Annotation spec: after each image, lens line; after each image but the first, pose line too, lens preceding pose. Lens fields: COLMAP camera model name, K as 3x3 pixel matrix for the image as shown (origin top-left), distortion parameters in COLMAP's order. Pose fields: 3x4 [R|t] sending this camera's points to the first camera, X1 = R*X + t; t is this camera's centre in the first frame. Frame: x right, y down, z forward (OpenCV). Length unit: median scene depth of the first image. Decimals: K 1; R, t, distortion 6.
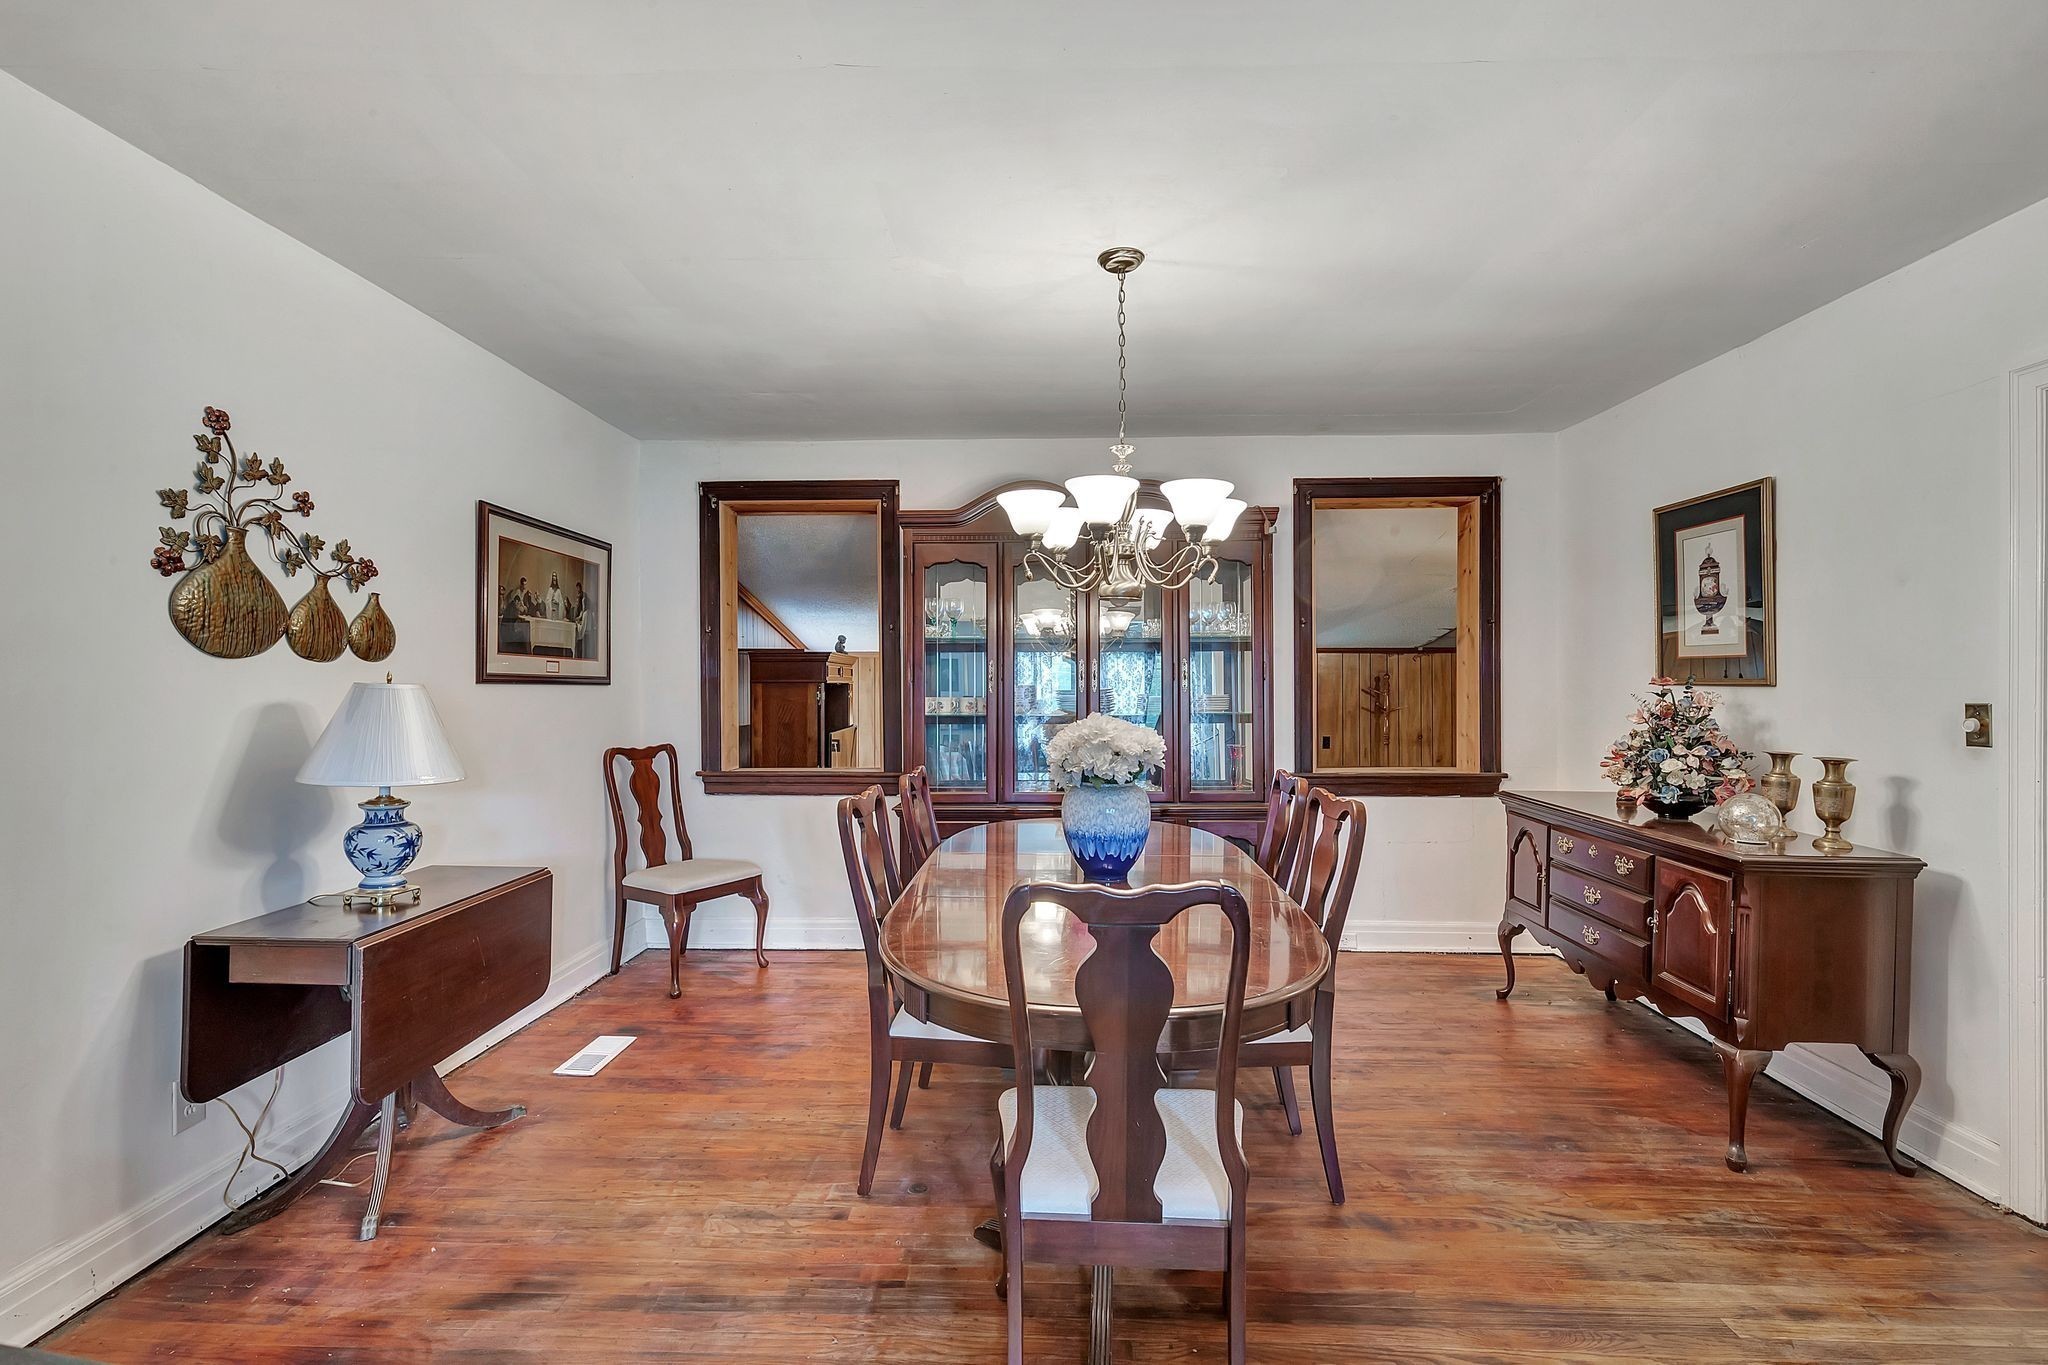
lens RADIAL K [[961.0, 0, 1035.8], [0, 961.0, 666.4], [0, 0, 1]] dist [0.014652, -0.000868]
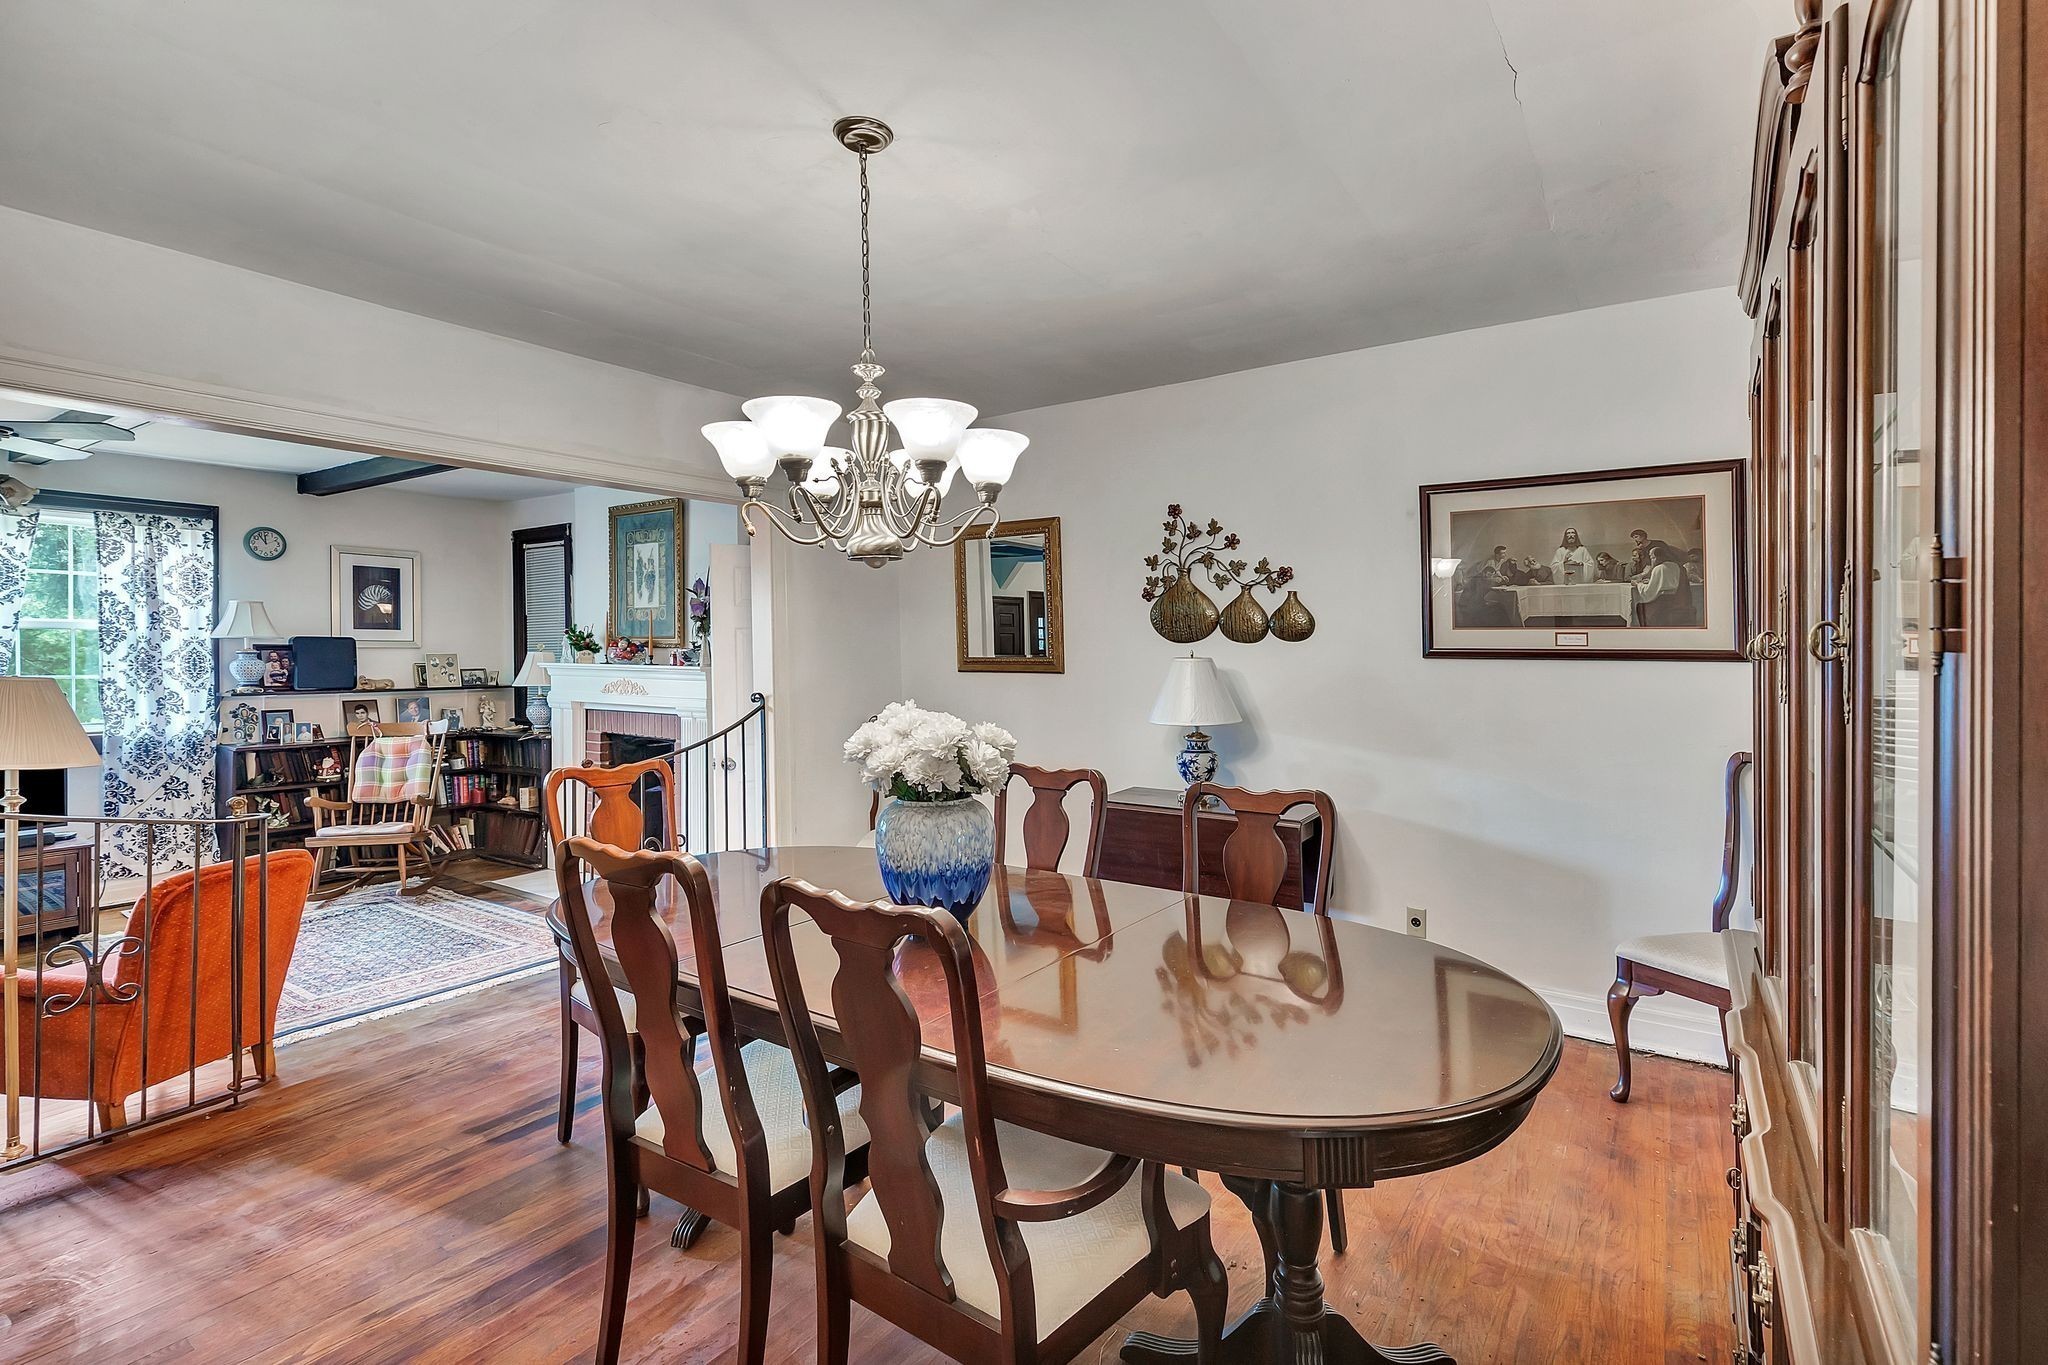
lens RADIAL K [[961.0, 0, 1035.8], [0, 961.0, 666.4], [0, 0, 1]] dist [0.014652, -0.000868]
pose [[-0.550537, 0.012805, -0.834713, 0.724590], [0.015512, 0.999867, 0.005107, 0.019707], [0.834667, -0.010136, -0.550662, 1.628734]]
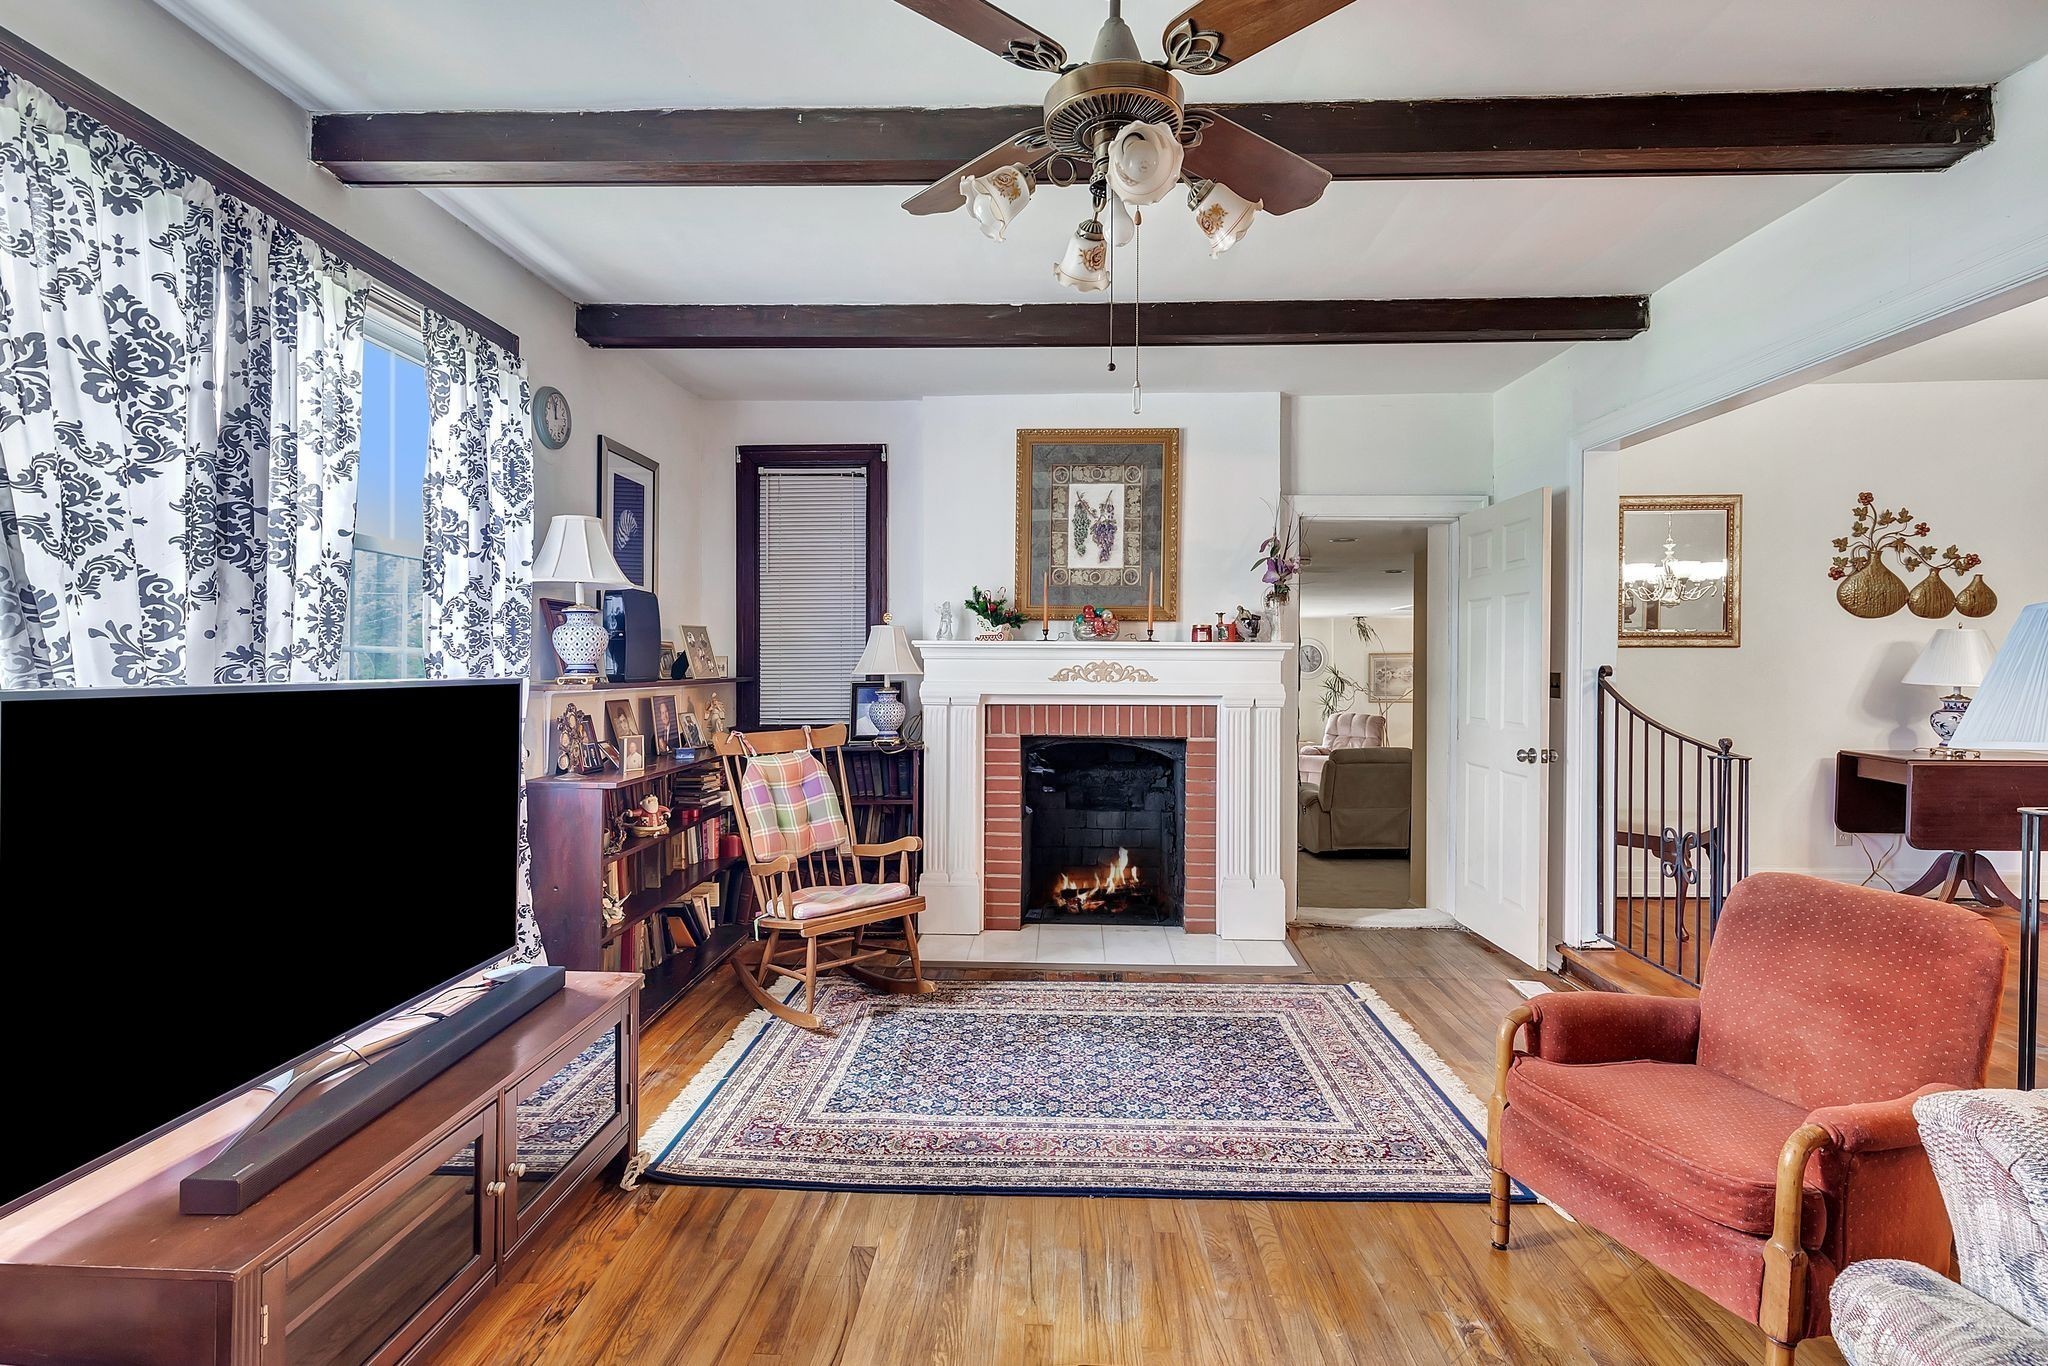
lens RADIAL K [[971.1, 0, 1026.8], [0, 971.1, 704.0], [0, 0, 1]] dist [-0.000959, -0.000288]
pose [[-0.023749, 0.041451, -0.998858, 1.104335], [0.018828, 0.998981, 0.041008, 0.049225], [0.999541, -0.017832, -0.024505, -0.620940]]
